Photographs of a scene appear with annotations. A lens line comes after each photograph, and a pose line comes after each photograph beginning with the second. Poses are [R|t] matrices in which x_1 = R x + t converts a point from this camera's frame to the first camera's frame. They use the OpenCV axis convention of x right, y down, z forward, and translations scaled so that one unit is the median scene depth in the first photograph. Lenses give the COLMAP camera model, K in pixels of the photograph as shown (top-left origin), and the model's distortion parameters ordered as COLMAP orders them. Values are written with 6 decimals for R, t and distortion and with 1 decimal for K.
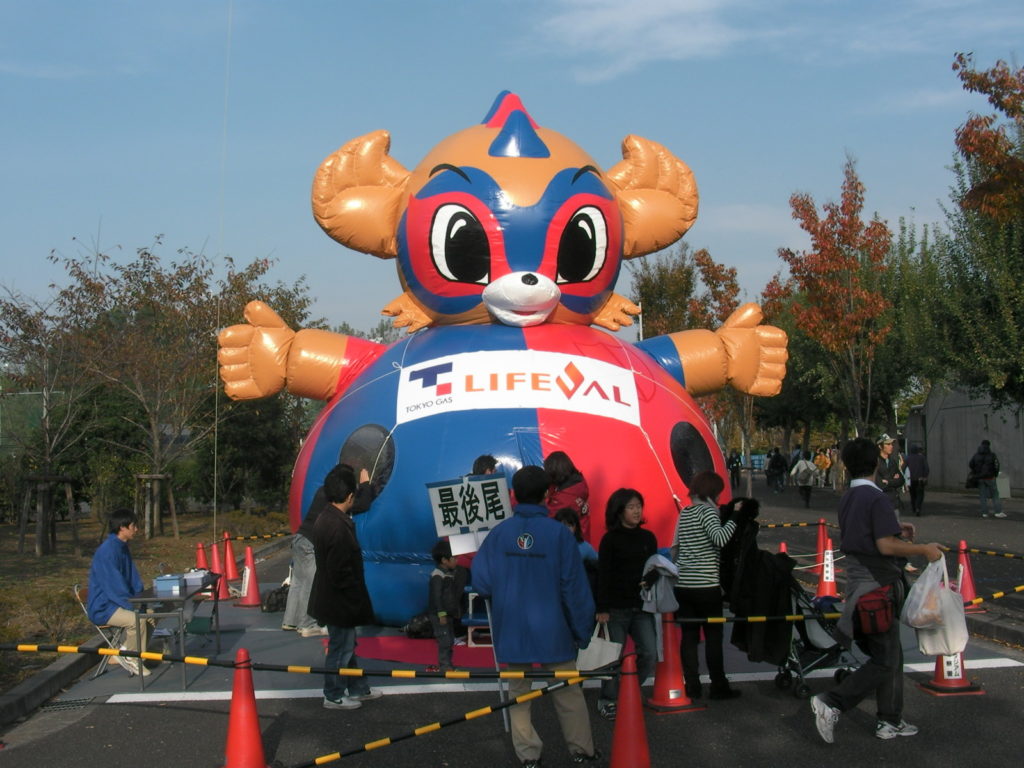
lens RADIAL K [[1147.3, 0, 512.0], [0, 1147.3, 384.0], [0, 0, 1]] dist [-0.000492, -0.343873]
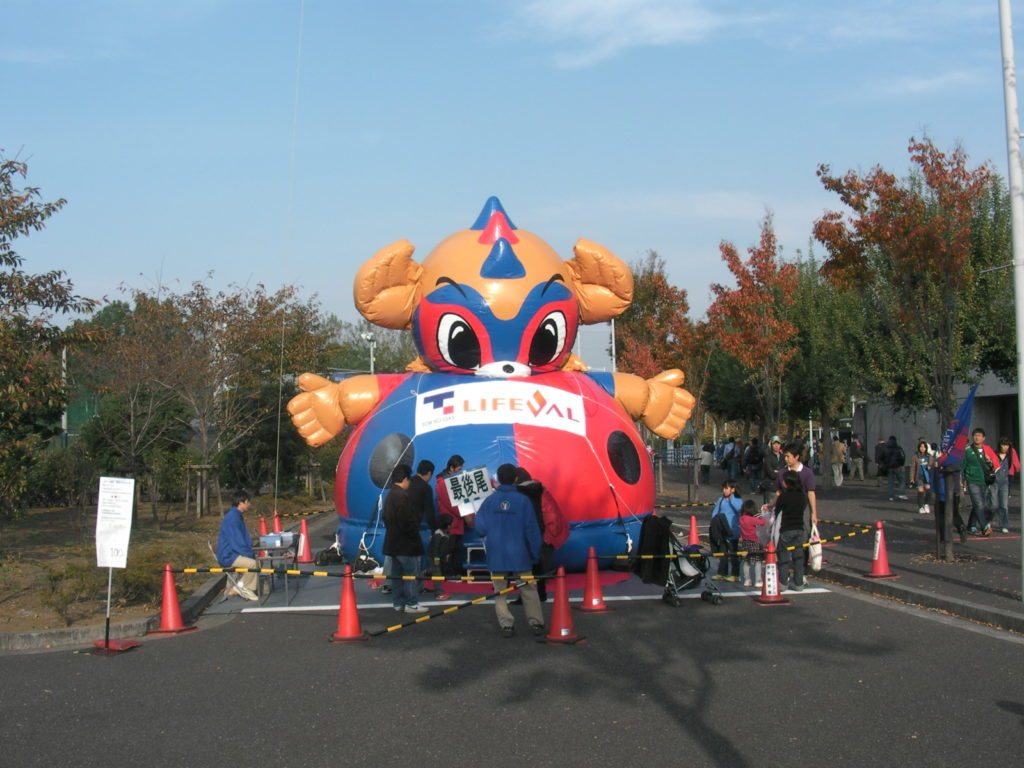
lens RADIAL K [[1272.3, 0, 568.8], [0, 1272.3, 385.6], [0, 0, 1]] dist [-0.088024, -0.025003]
pose [[0.998295, 0.002979, 0.058292, -0.002859], [-0.004176, 0.999783, 0.020420, -0.051905], [-0.058219, -0.020629, 0.998091, -0.548227]]
